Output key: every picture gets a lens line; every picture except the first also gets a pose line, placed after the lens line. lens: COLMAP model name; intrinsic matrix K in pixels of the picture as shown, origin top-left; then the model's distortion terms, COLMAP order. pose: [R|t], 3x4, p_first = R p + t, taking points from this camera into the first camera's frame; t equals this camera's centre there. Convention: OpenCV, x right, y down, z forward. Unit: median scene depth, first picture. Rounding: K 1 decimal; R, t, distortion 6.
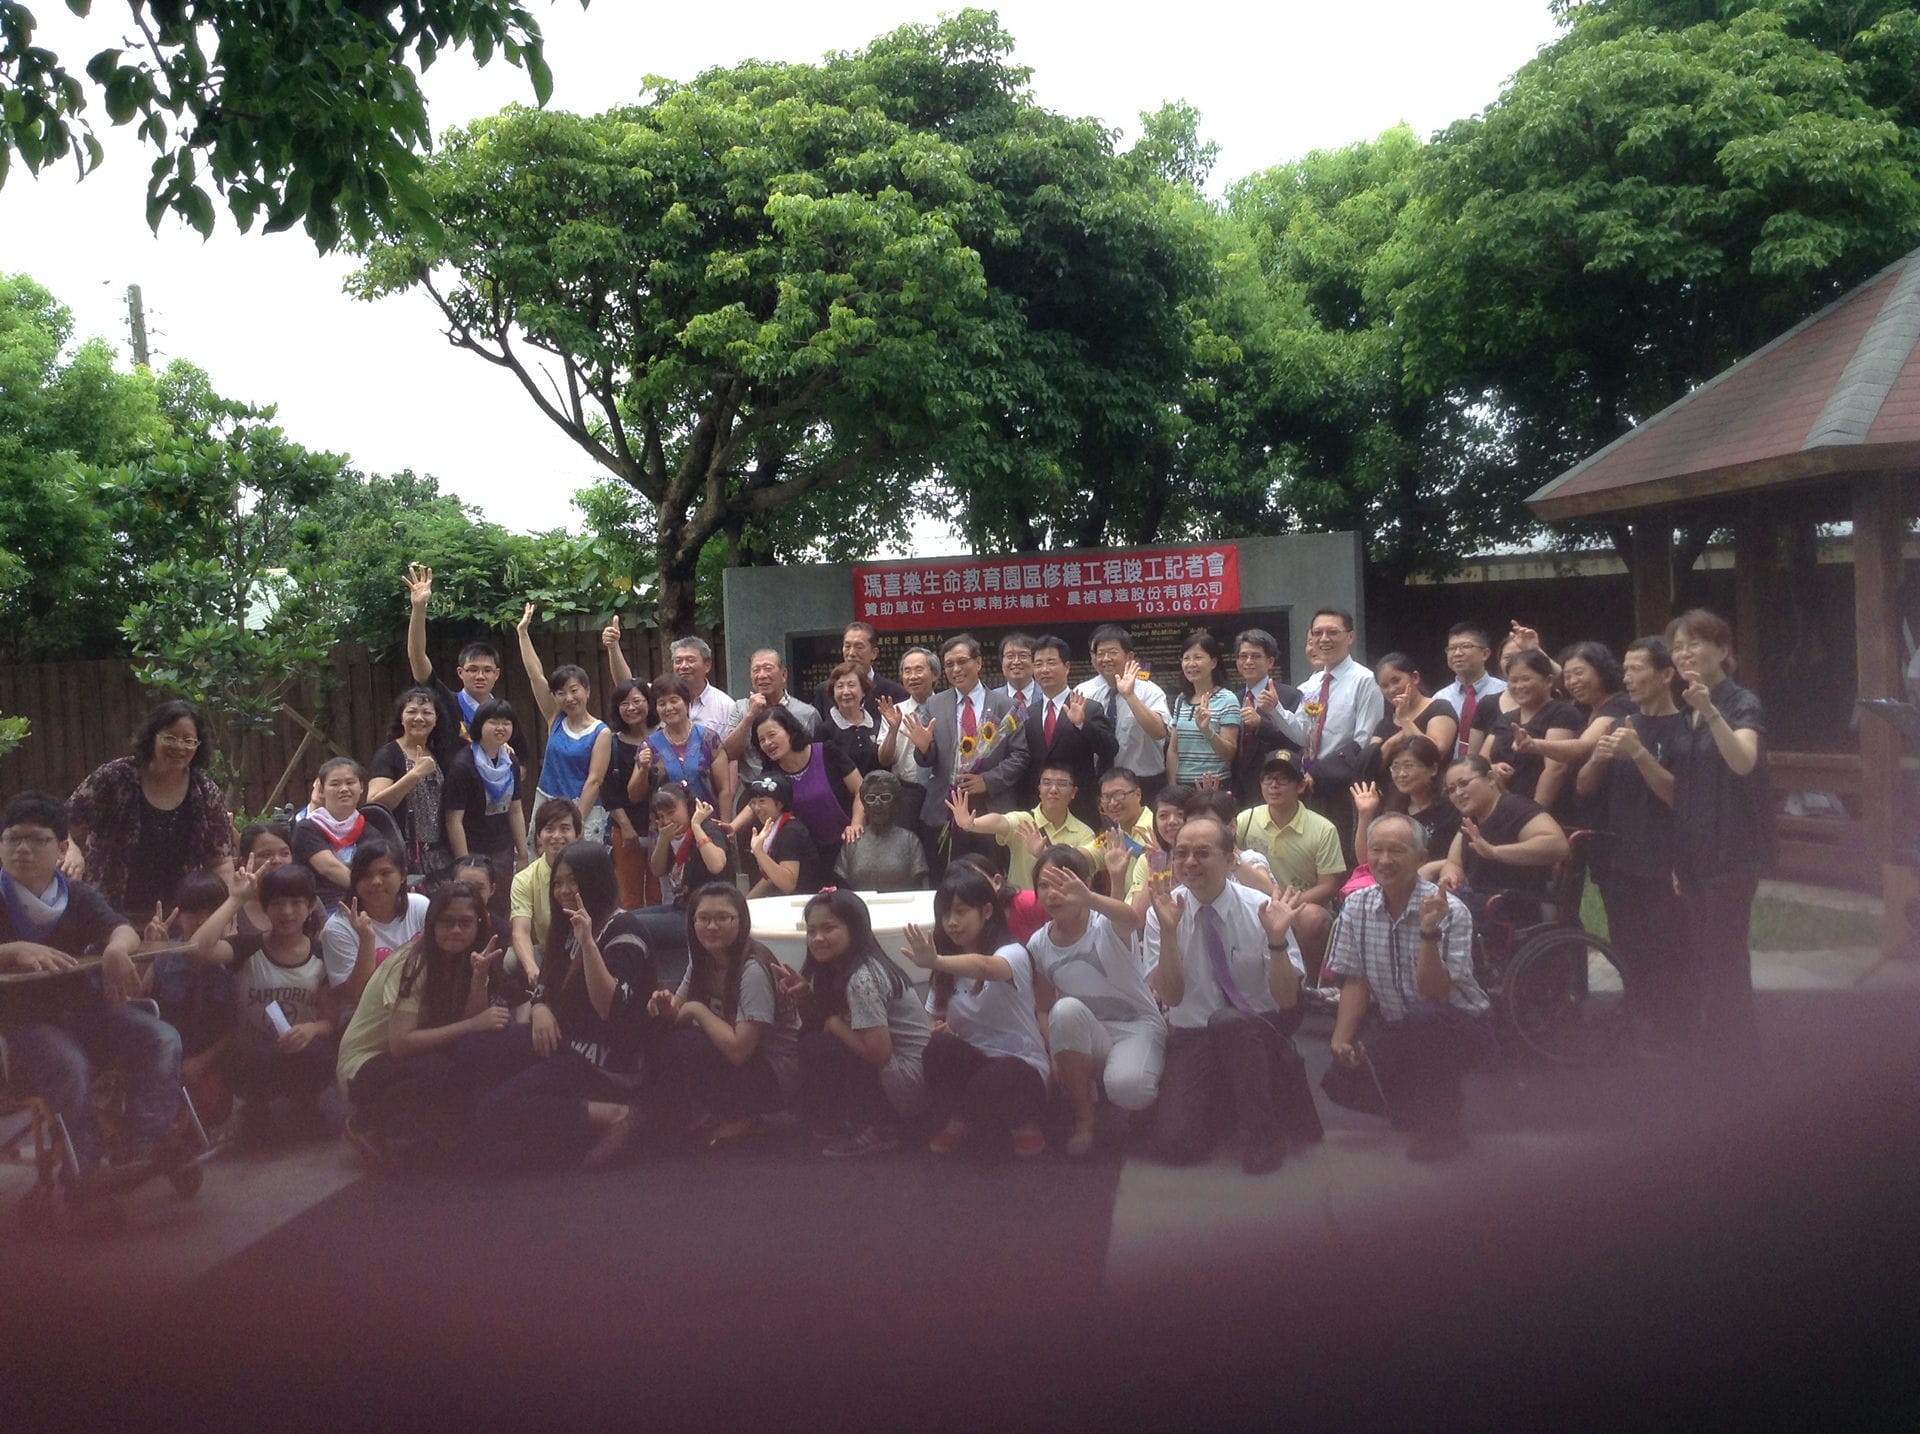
lens RADIAL K [[1813.6, 0, 957.4], [0, 1813.6, 726.3], [0, 0, 1]] dist [0.066124, 0.000000]
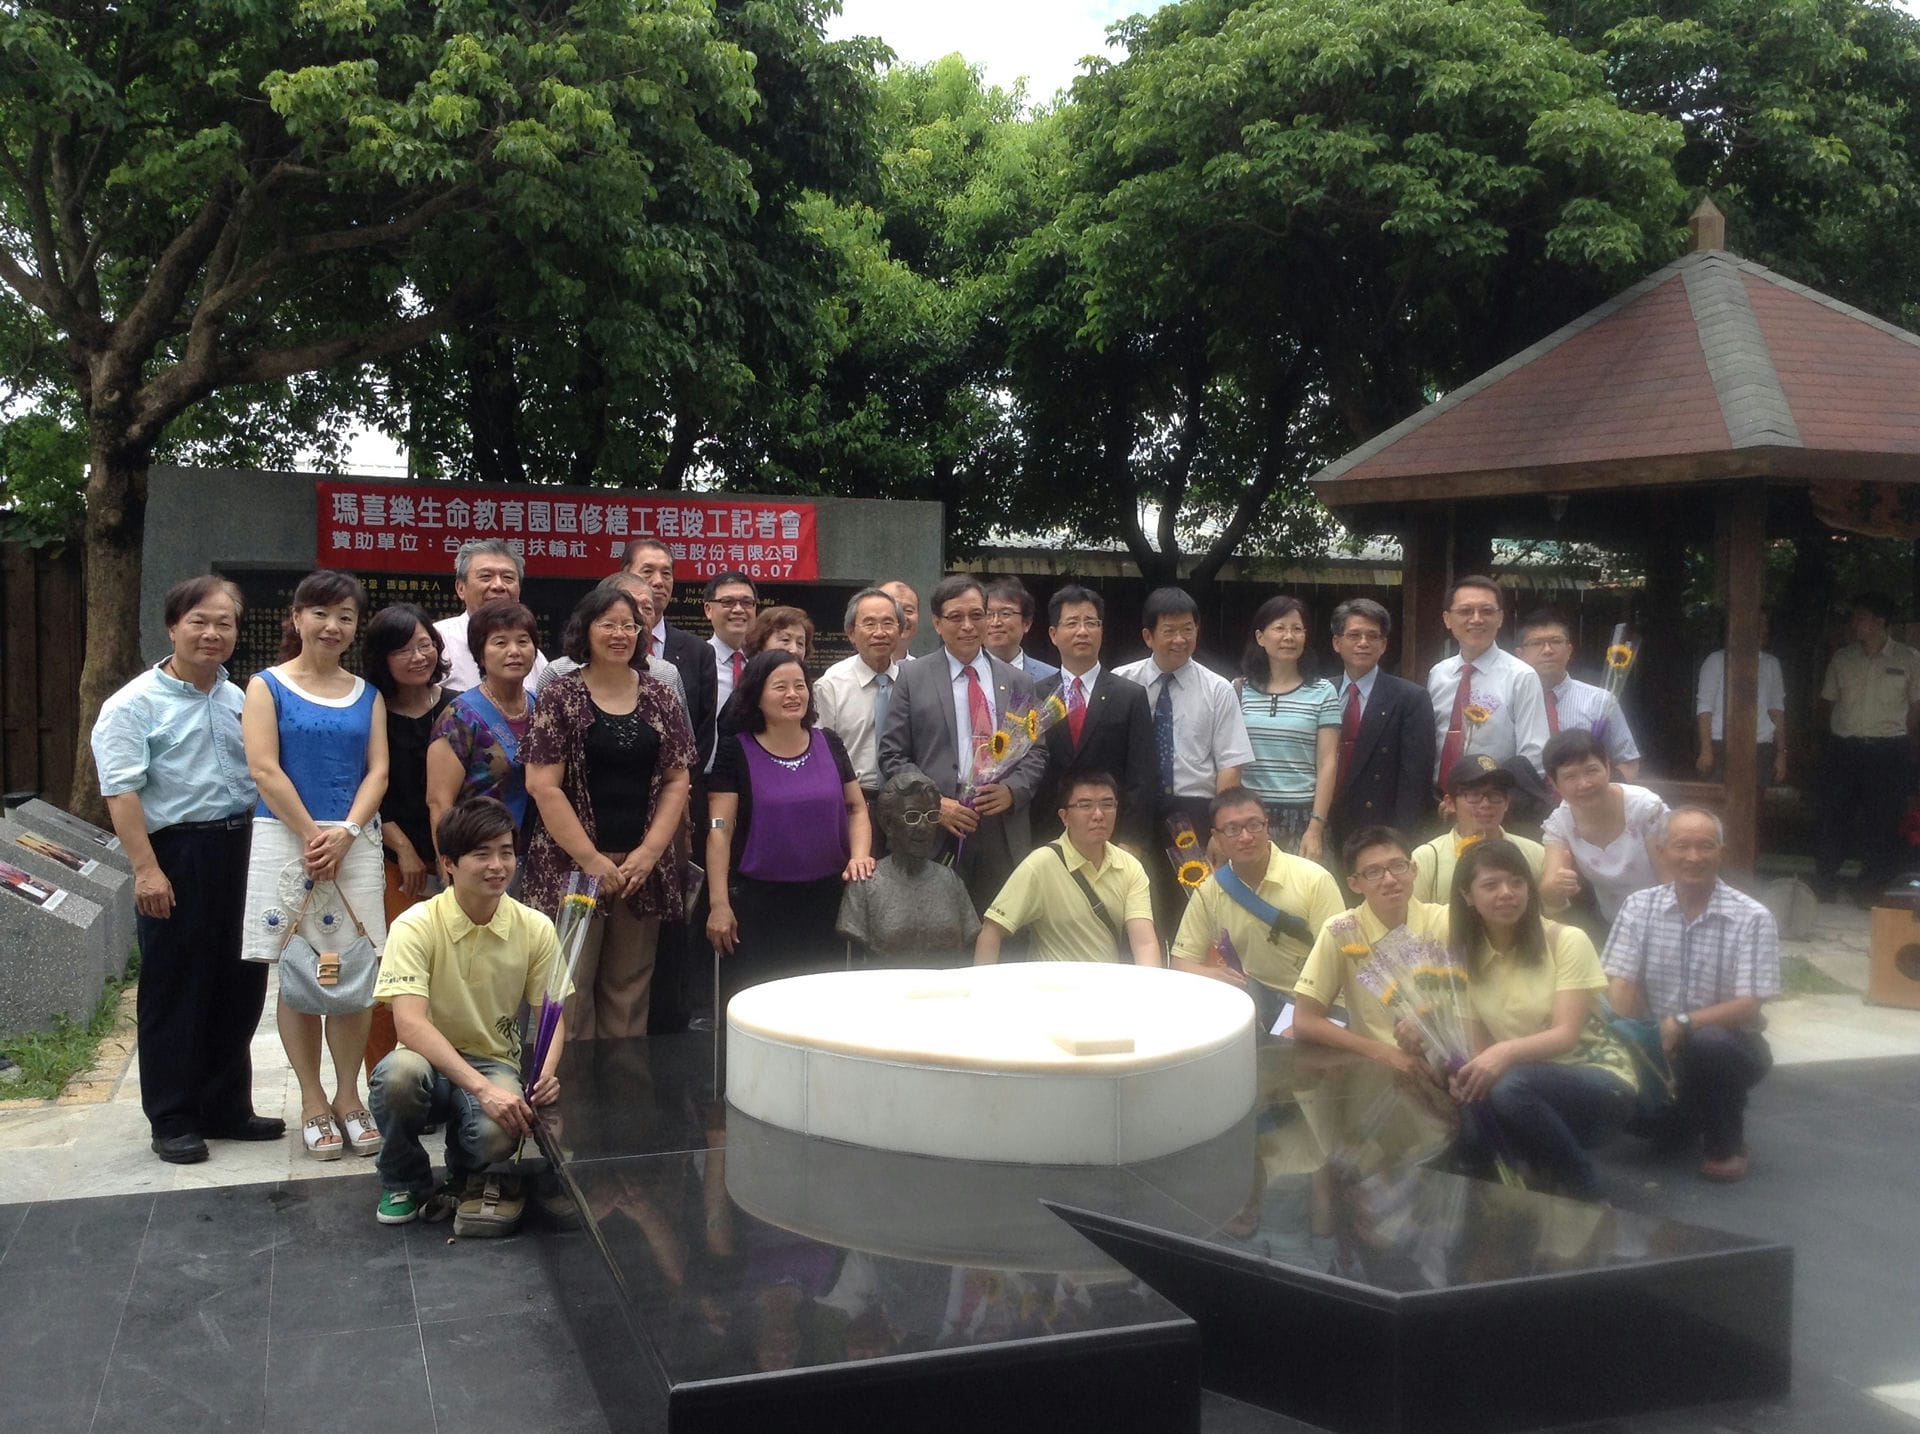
lens RADIAL K [[1813.6, 0, 962.7], [0, 1813.6, 708.6], [0, 0, 1]] dist [0.066124, 0.000000]
pose [[0.888153, 0.048231, 0.457009, -0.204030], [-0.045876, 0.998815, -0.016254, 0.006860], [-0.457252, -0.006530, 0.889313, 0.268774]]
